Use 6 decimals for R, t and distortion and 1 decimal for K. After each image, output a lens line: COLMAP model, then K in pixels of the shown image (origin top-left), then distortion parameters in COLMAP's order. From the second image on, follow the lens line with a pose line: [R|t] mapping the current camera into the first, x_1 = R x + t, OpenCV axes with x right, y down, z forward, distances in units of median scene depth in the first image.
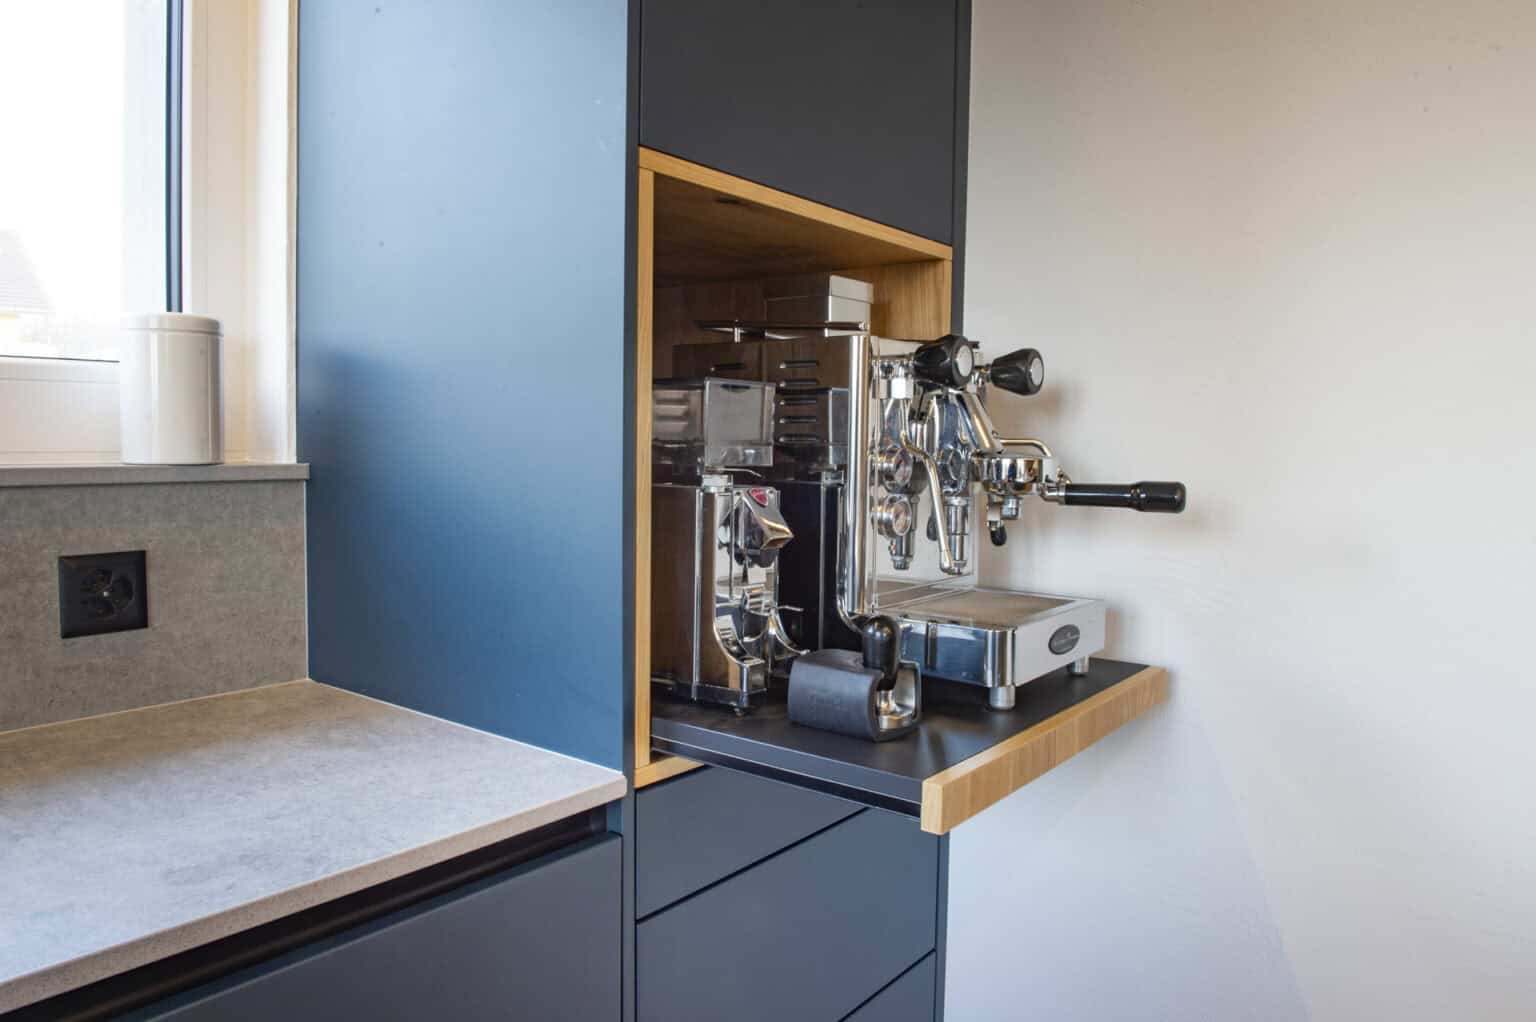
lens RADIAL K [[1057.3, 0, 768.0], [0, 1057.3, 511.0], [0, 0, 1]] dist [-0.055394, 0.001301]
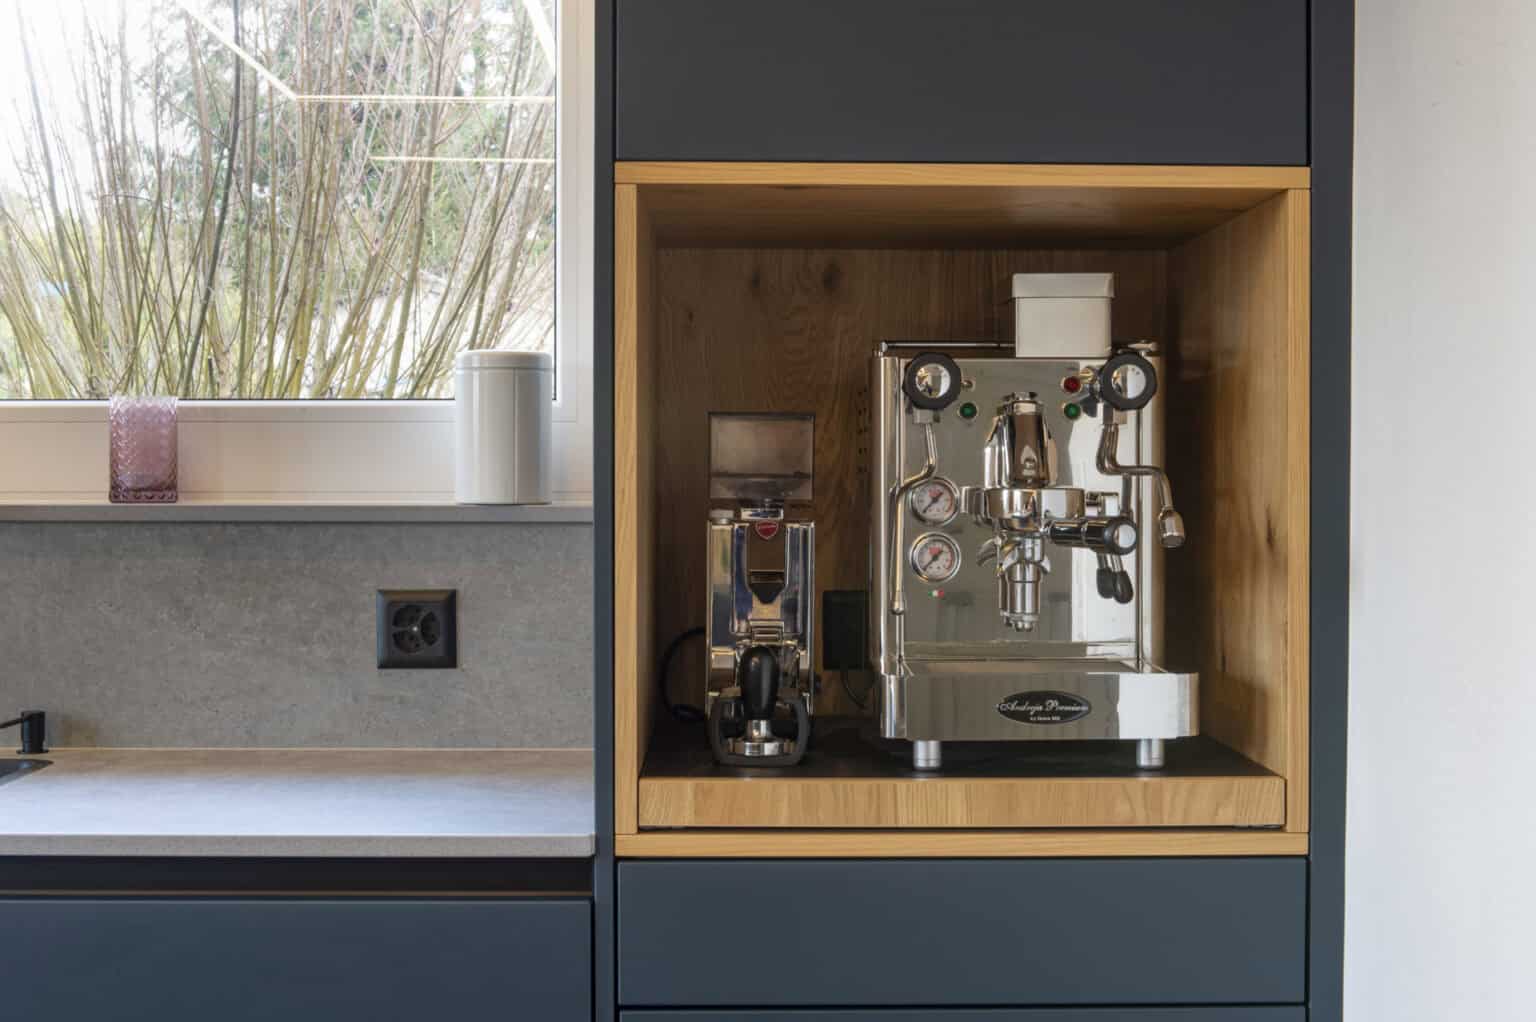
lens RADIAL K [[2142.7, 0, 768.0], [0, 2142.7, 511.0], [0, 0, 1]] dist [-0.118498, -0.016038]
pose [[0.630245, 0.000600, -0.776396, 1.182365], [-0.045420, 0.998316, -0.036099, 0.022820], [0.775067, 0.058015, 0.629210, -0.064937]]
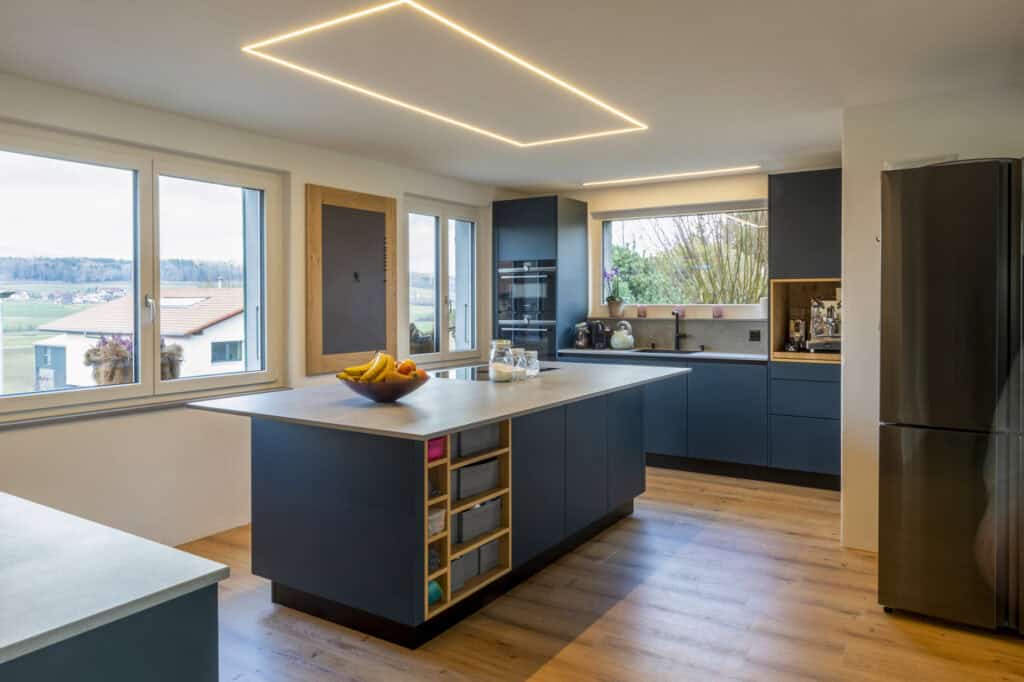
lens RADIAL K [[704.8, 0, 512.0], [0, 704.8, 341.0], [0, 0, 1]] dist [-0.055394, 0.001301]
pose [[0.084993, 0.033888, -0.995805, 4.123794], [-0.061625, 0.997687, 0.028693, 0.077788], [0.994474, 0.058928, 0.086885, -1.144195]]
